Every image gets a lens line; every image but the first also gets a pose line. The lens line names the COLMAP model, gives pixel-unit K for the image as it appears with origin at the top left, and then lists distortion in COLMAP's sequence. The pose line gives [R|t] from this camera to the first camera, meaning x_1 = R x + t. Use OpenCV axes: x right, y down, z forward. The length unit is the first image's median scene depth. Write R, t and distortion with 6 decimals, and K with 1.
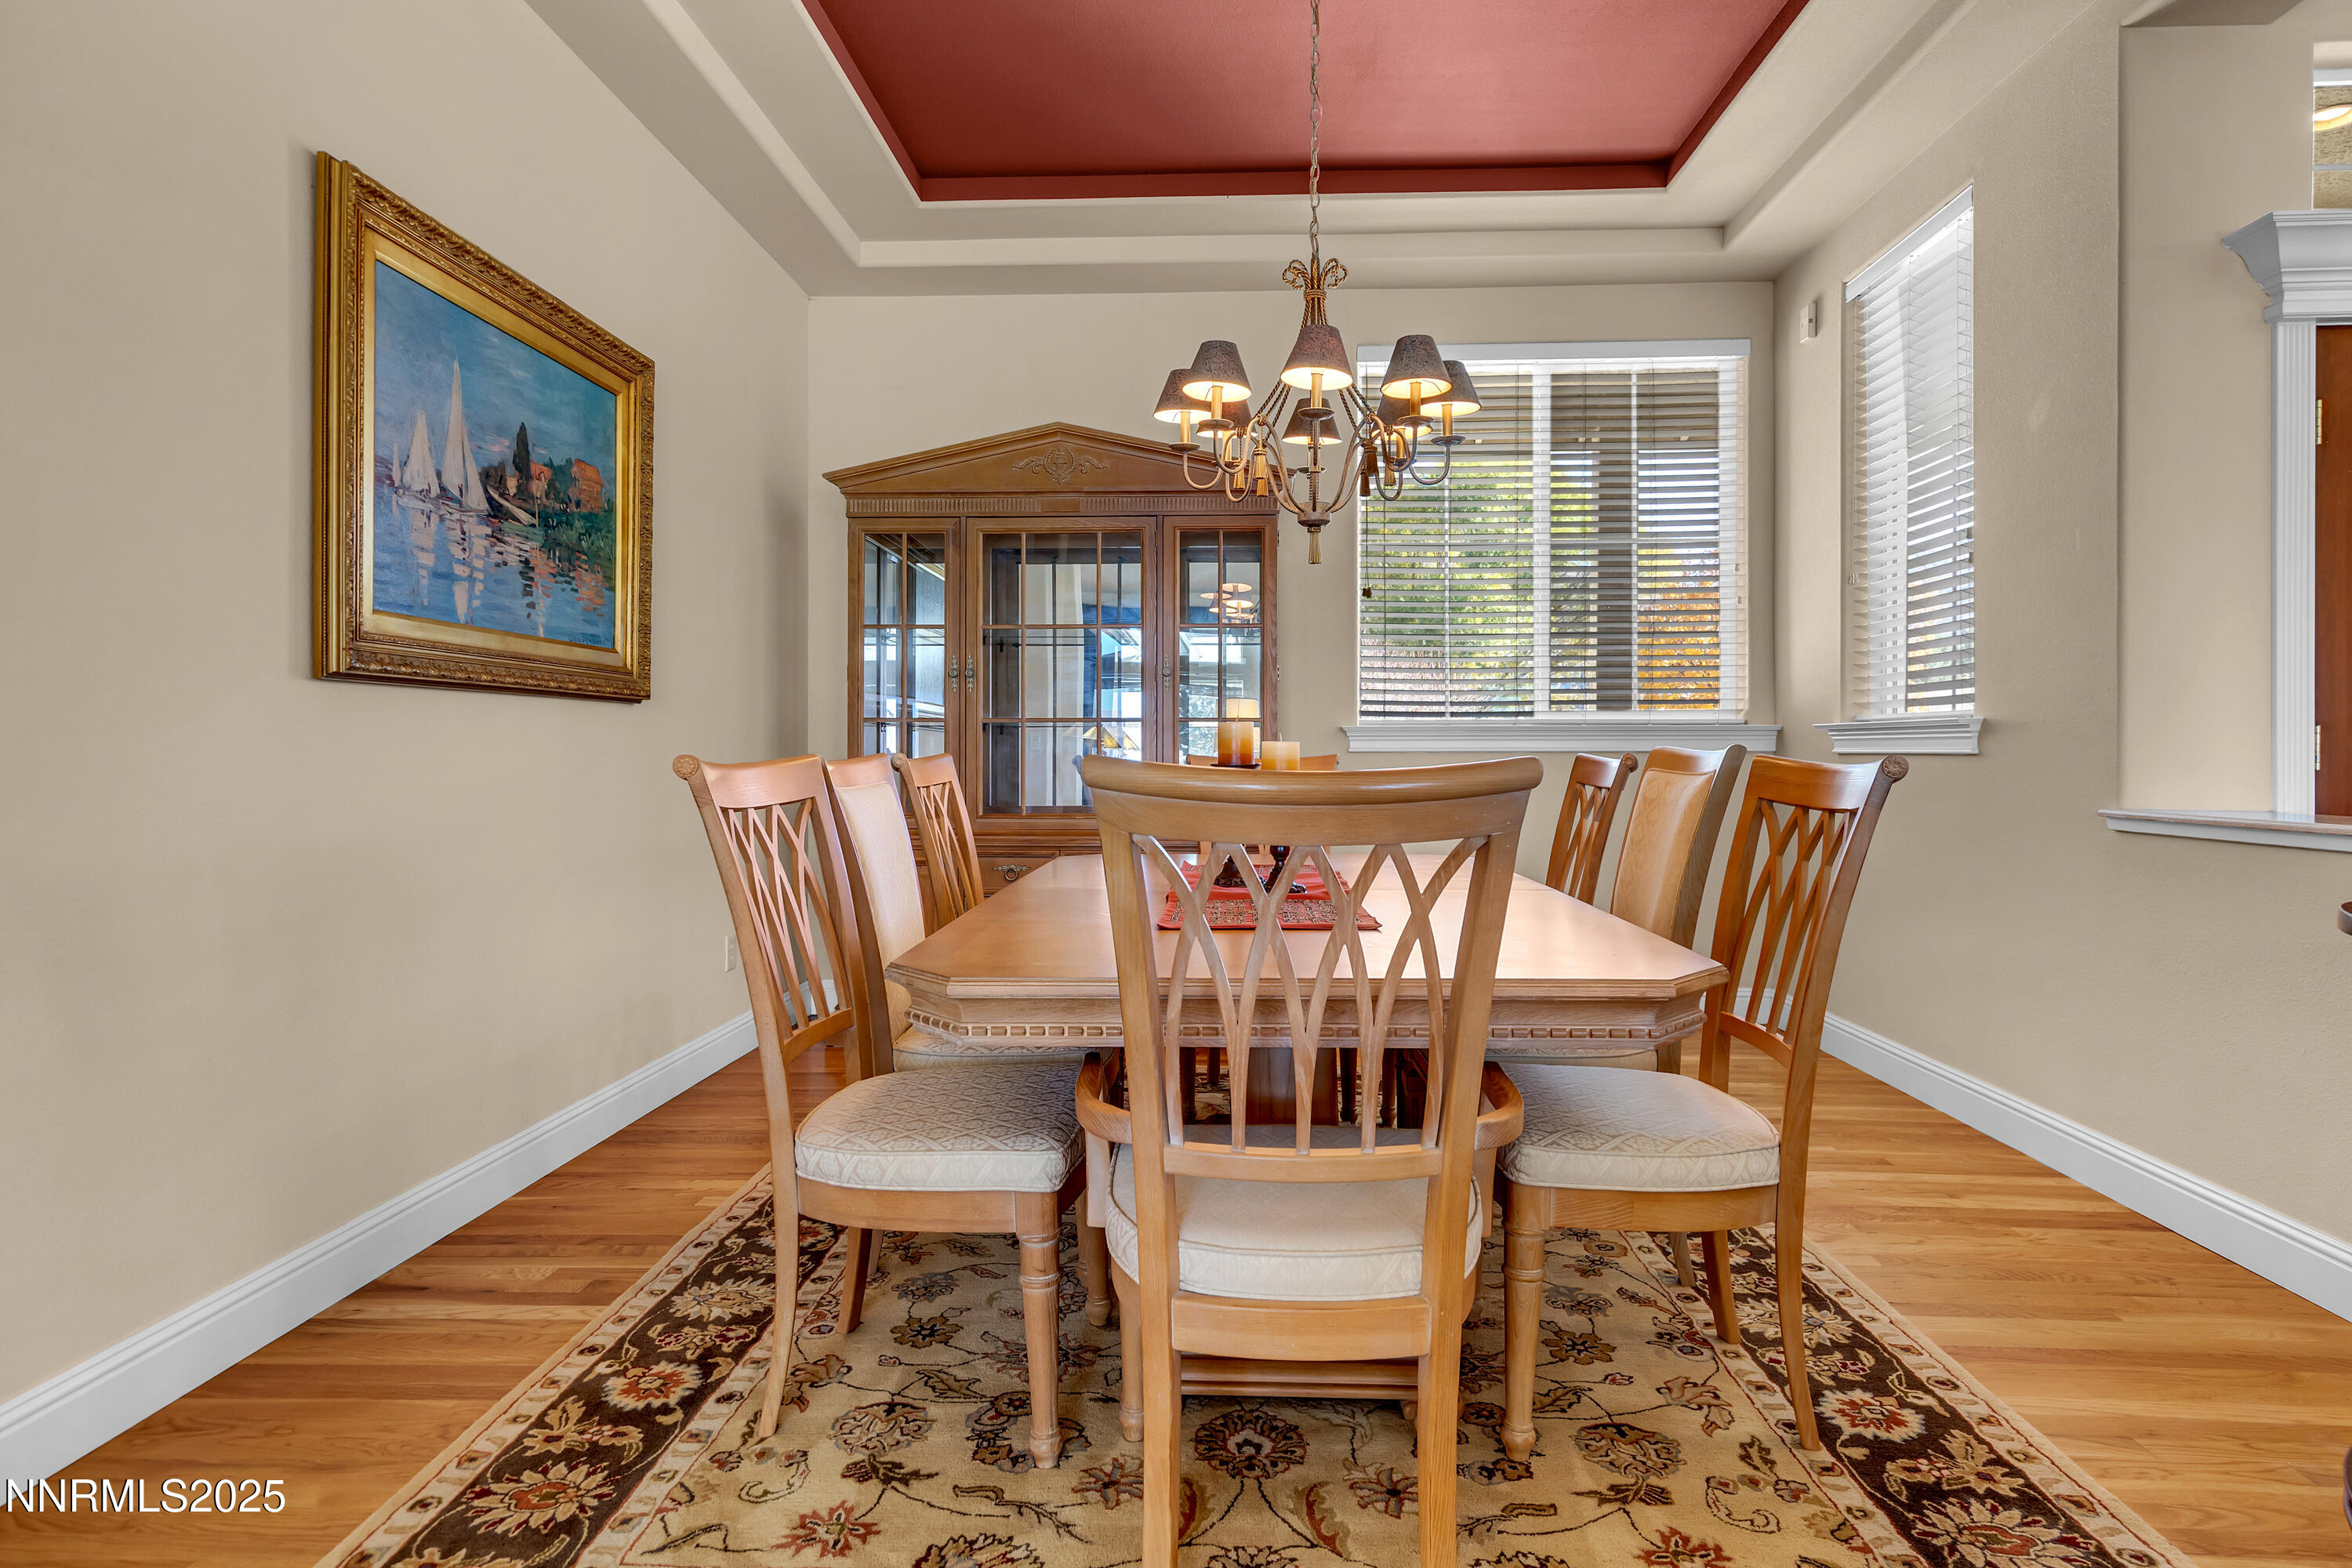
lens RADIAL K [[1288.4, 0, 1187.0], [0, 1288.4, 742.0], [0, 0, 1]] dist [-0.002999, 0.002364]
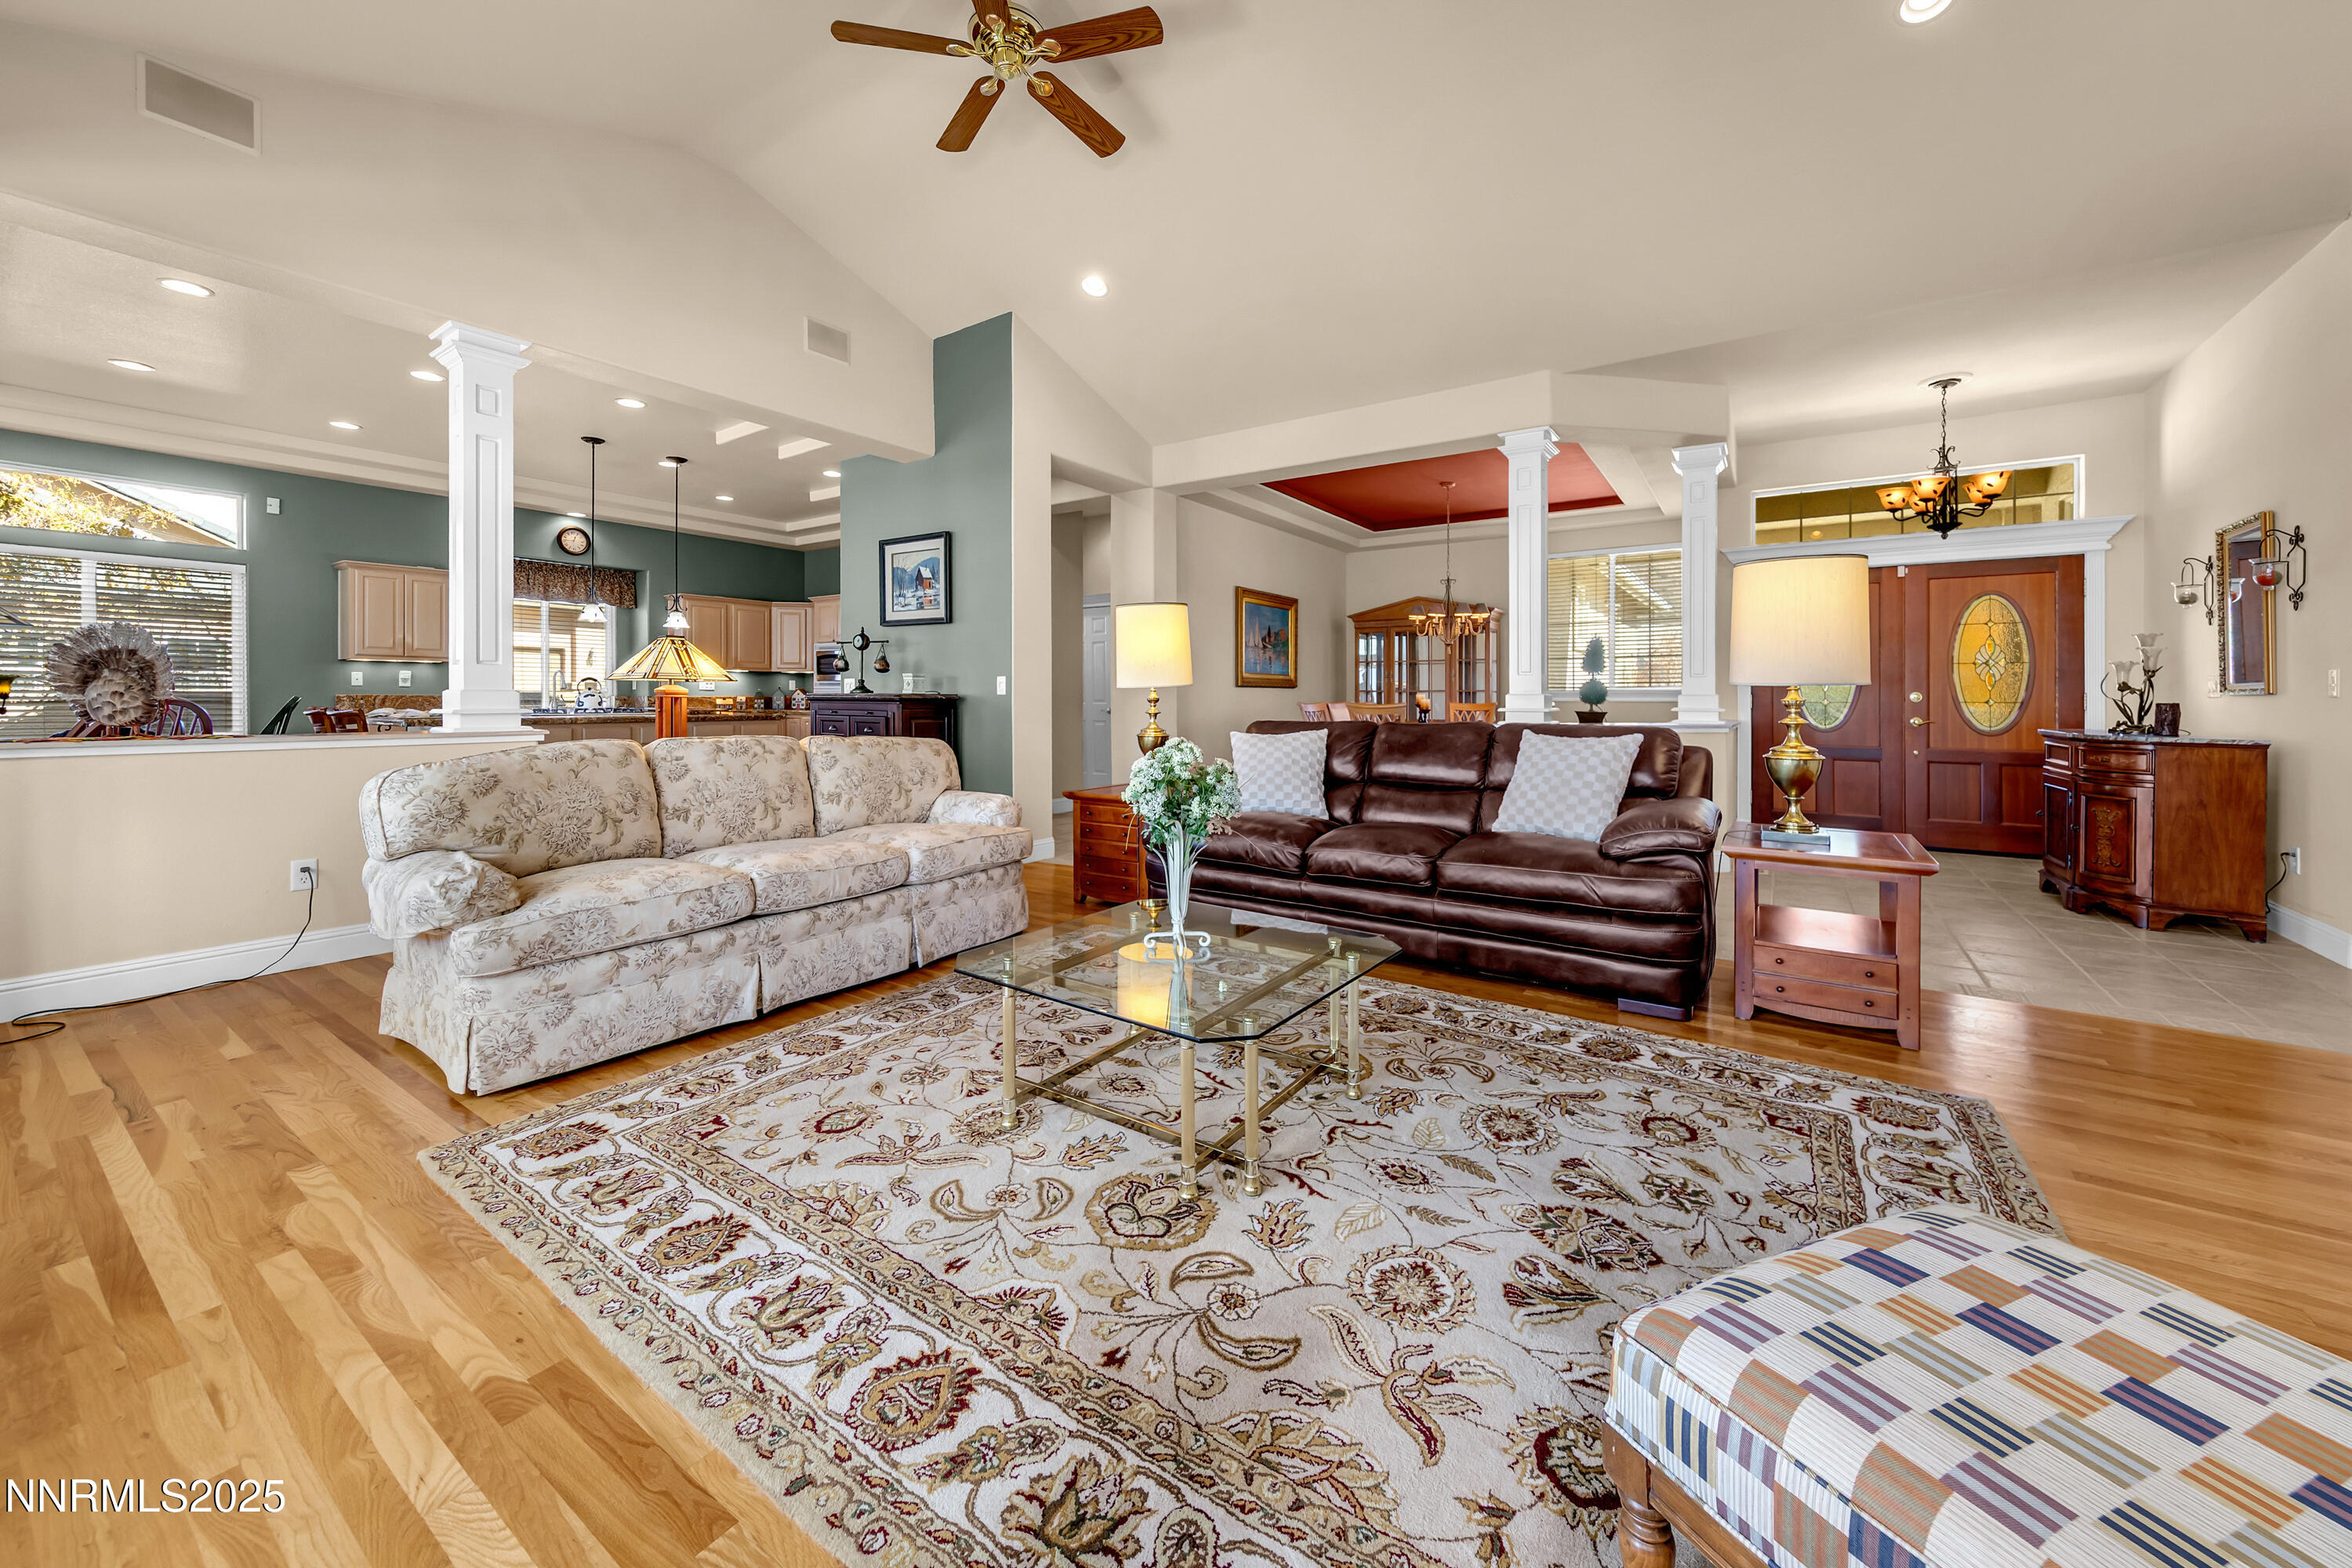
lens RADIAL K [[872.9, 0, 1183.0], [0, 872.9, 694.2], [0, 0, 1]] dist [0.000542, -0.000125]
pose [[0.851098, 0.001659, -0.525004, 0.821386], [0.001471, 0.999984, 0.005546, -0.030494], [0.525004, -0.005492, 0.851082, -1.741346]]
